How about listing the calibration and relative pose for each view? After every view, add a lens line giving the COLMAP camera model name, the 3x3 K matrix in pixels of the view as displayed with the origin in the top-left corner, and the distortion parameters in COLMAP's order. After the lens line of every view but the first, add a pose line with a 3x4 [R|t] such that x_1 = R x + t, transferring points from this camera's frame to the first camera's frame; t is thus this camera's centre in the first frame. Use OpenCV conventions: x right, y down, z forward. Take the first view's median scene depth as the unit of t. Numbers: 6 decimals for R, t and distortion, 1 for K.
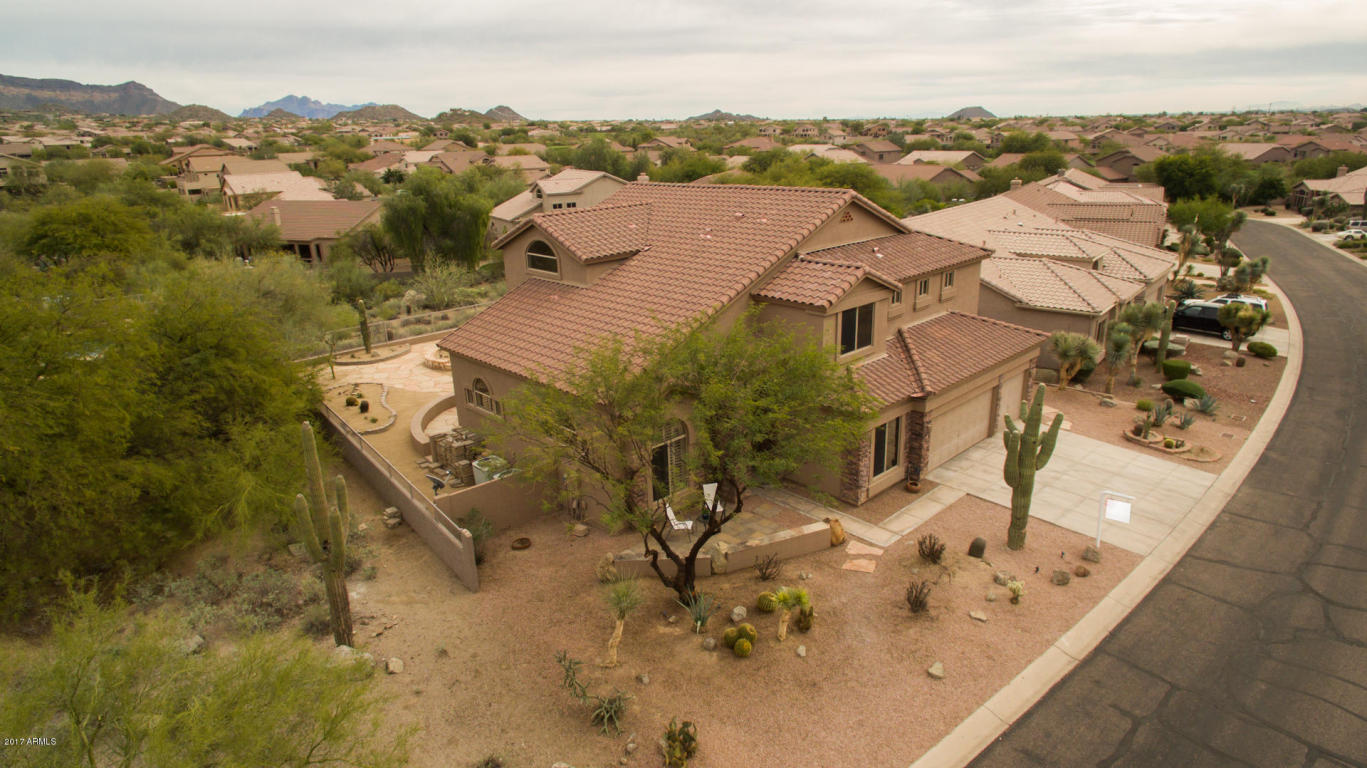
lens RADIAL K [[776.8, 0, 682.0], [0, 776.8, 387.3], [0, 0, 1]] dist [0.006740, 0.000313]
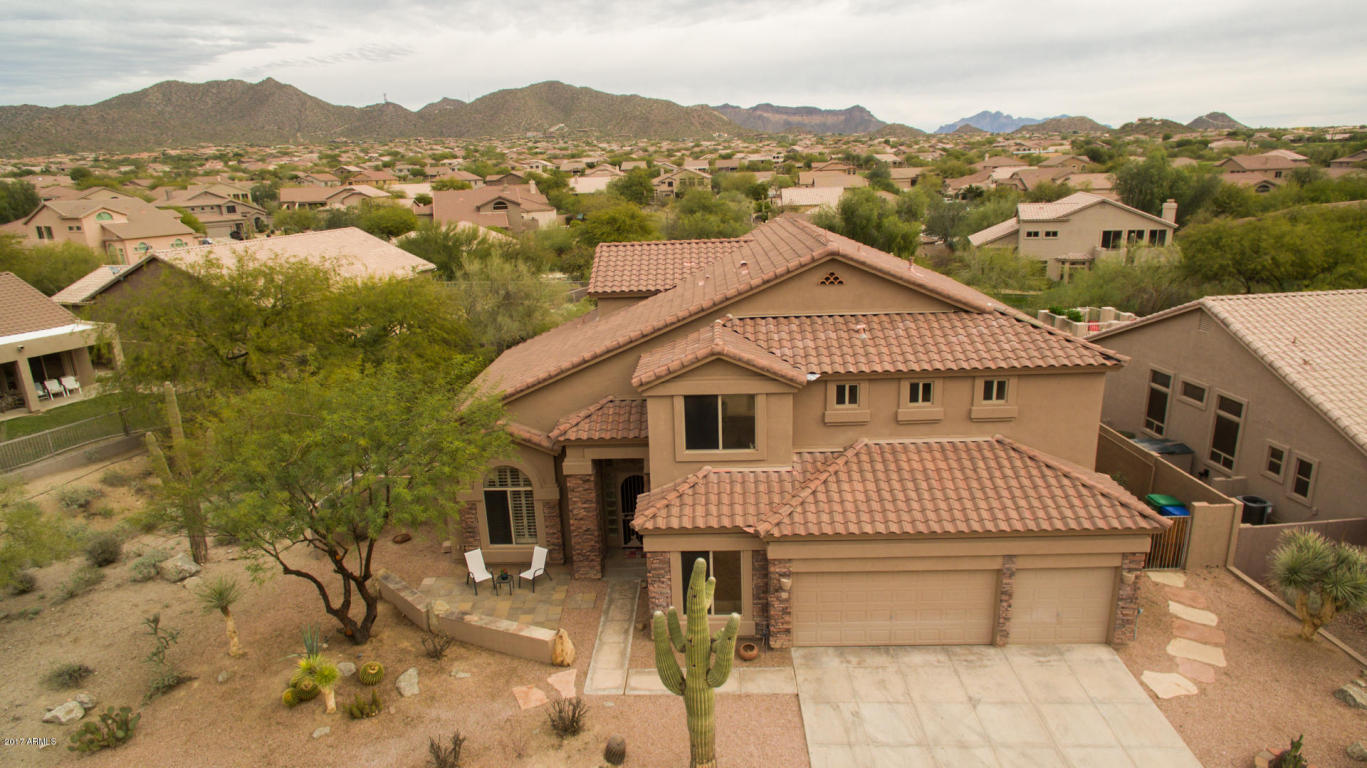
lens RADIAL K [[776.8, 0, 682.0], [0, 776.8, 387.3], [0, 0, 1]] dist [0.006740, 0.000313]
pose [[0.701176, 0.202418, -0.683651, 0.620926], [-0.212988, 0.974537, 0.070097, -0.134264], [0.680432, 0.096459, 0.726435, 0.355663]]
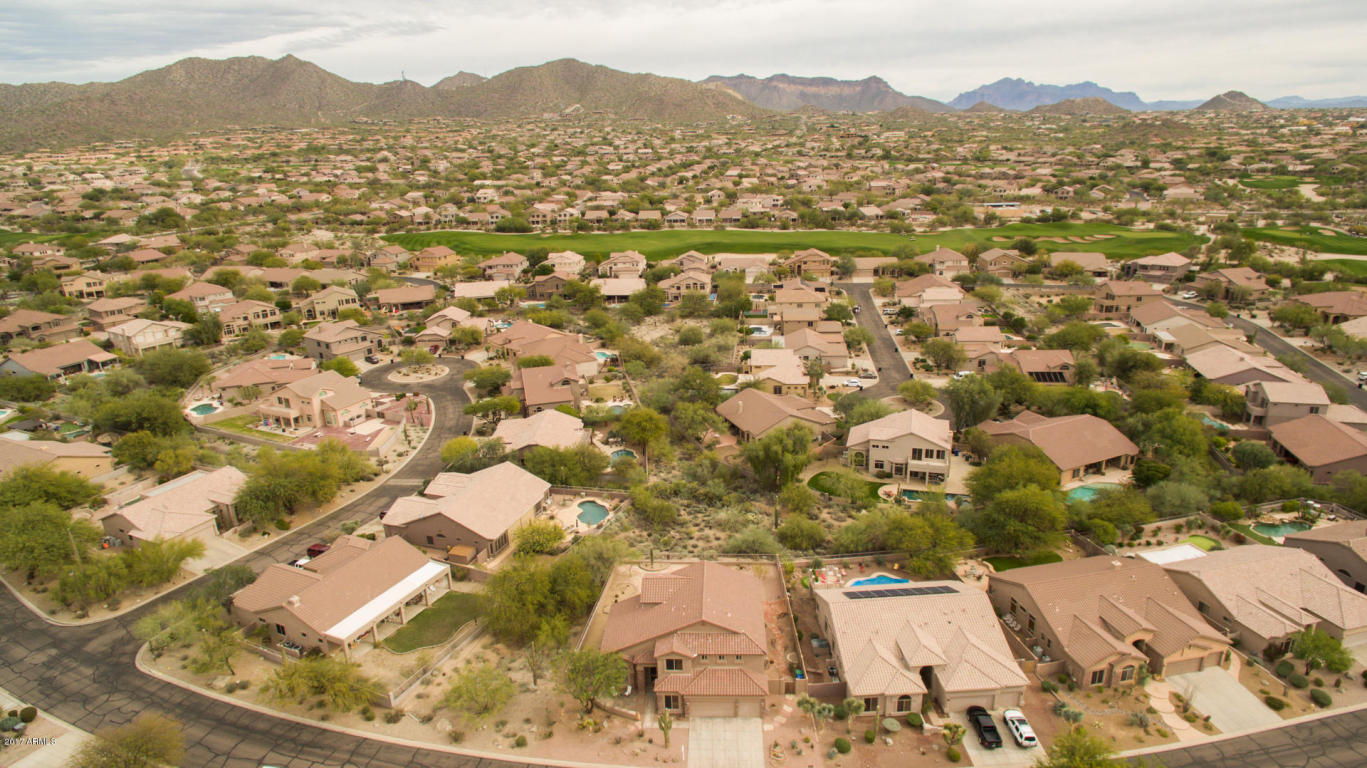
lens RADIAL K [[776.8, 0, 682.0], [0, 776.8, 387.3], [0, 0, 1]] dist [0.006740, 0.000313]
pose [[0.688028, 0.236374, -0.686108, 1.938120], [-0.220019, 0.968909, 0.113168, -1.385343], [0.691526, 0.073094, 0.718644, -1.248984]]
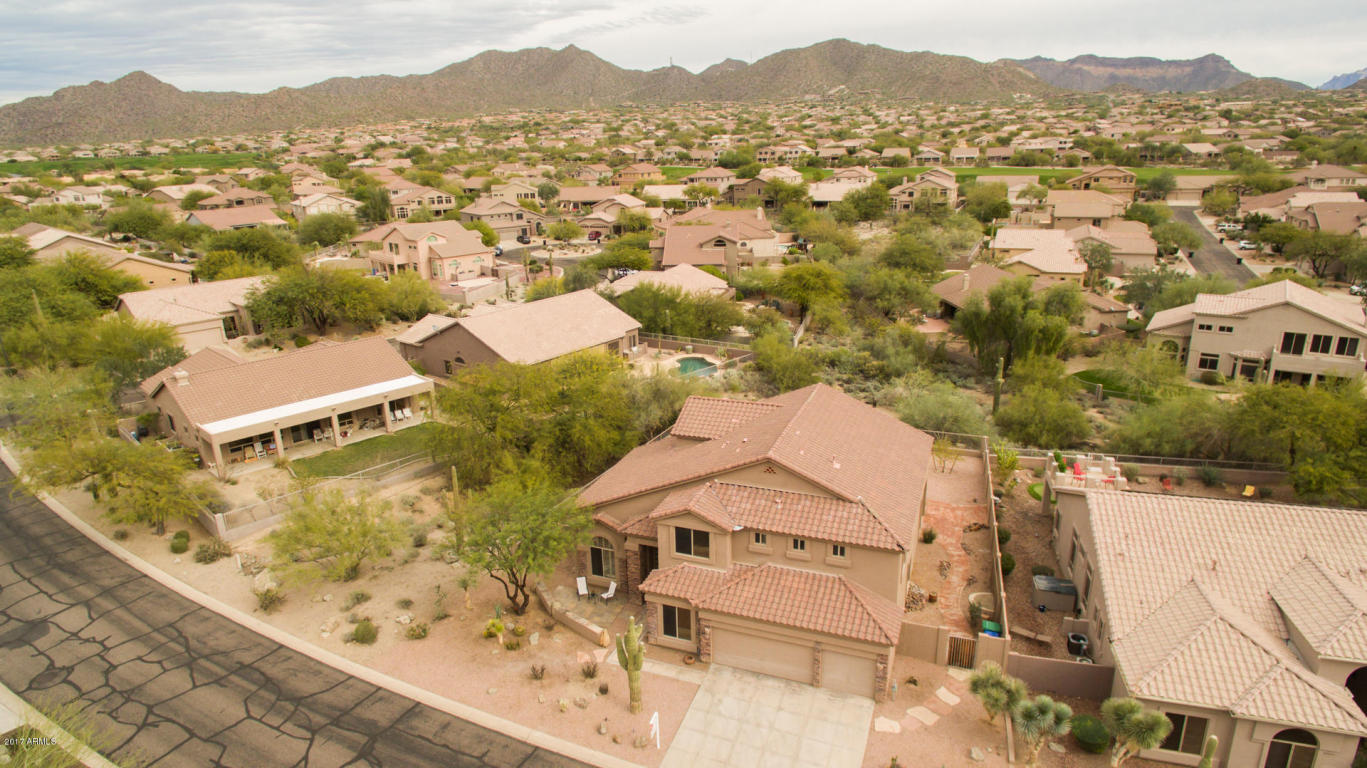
lens RADIAL K [[798.7, 0, 662.6], [0, 798.7, 398.7], [0, 0, 1]] dist [0.006368, 0.000567]
pose [[0.409155, 0.304109, -0.860297, 1.245176], [-0.273164, 0.940410, 0.202513, -0.545353], [0.870617, 0.152143, 0.467845, 0.163688]]
